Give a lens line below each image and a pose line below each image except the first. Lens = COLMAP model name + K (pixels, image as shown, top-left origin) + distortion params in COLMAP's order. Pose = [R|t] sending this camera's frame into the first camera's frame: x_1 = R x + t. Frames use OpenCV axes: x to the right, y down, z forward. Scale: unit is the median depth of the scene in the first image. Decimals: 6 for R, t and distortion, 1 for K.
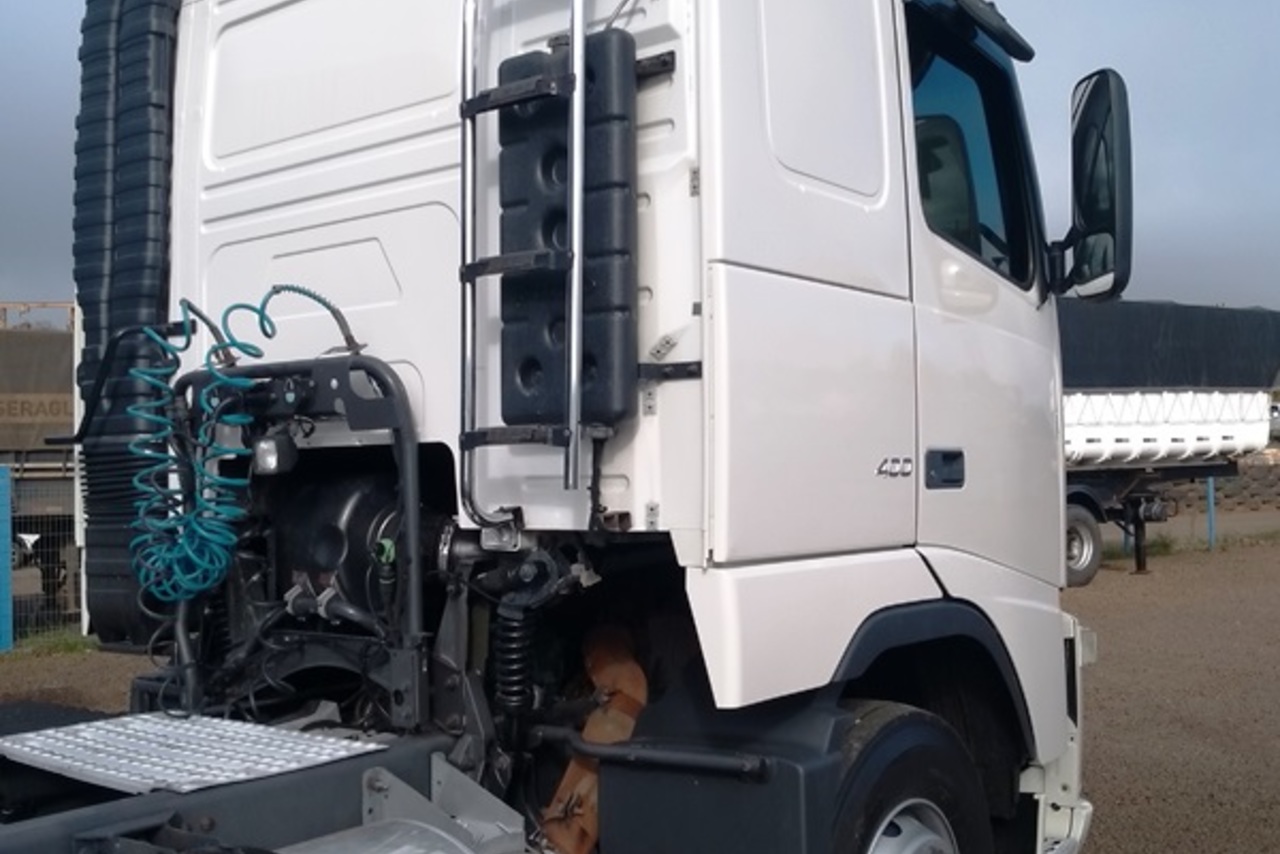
lens RADIAL K [[1378.0, 0, 623.0], [0, 1378.0, 426.2], [0, 0, 1]] dist [0.126593, -0.327620]
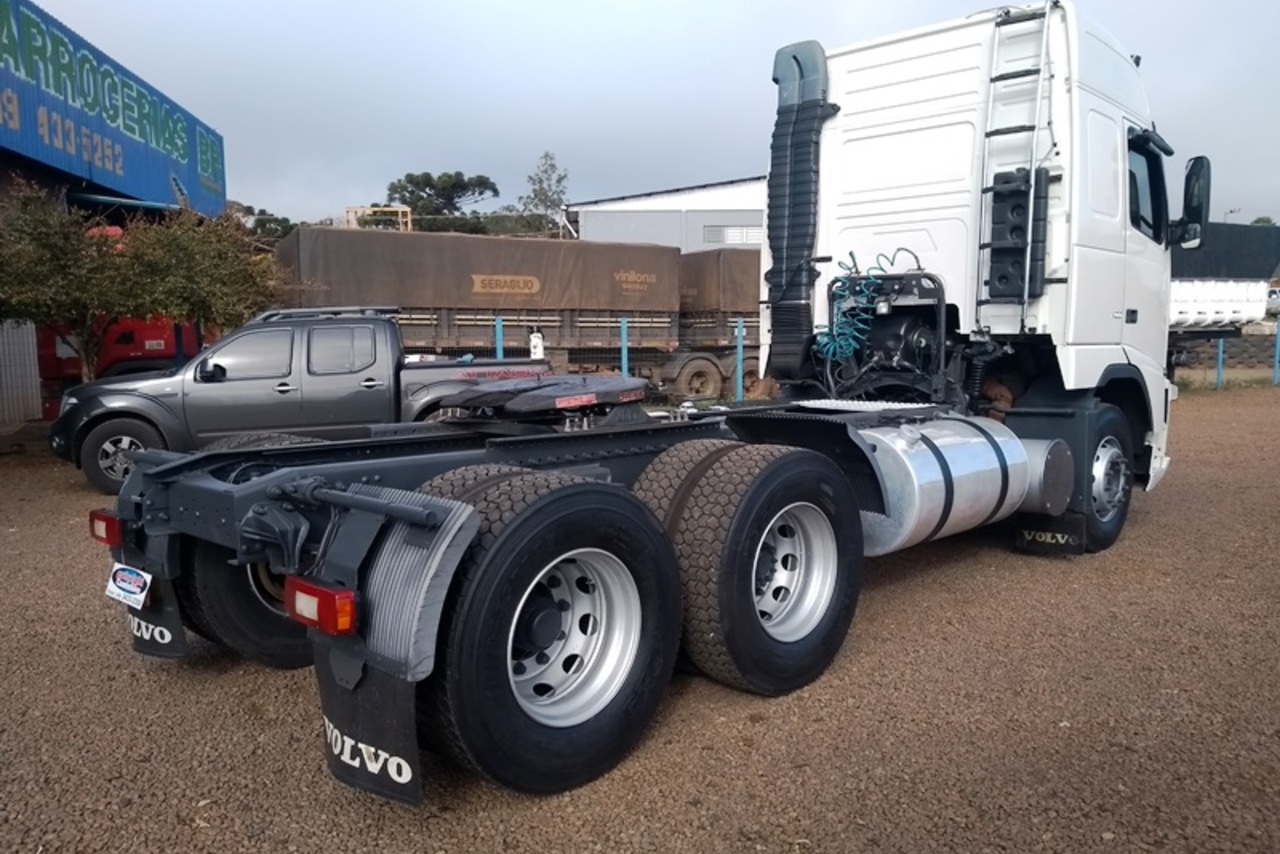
lens RADIAL K [[1019.9, 0, 645.9], [0, 1019.9, 429.0], [0, 0, 1]] dist [0.004754, -0.006046]
pose [[0.993761, 0.026972, -0.108216, -0.488419], [-0.013036, 0.991756, 0.127479, 0.007302], [0.110762, -0.125273, 0.985920, -1.093394]]
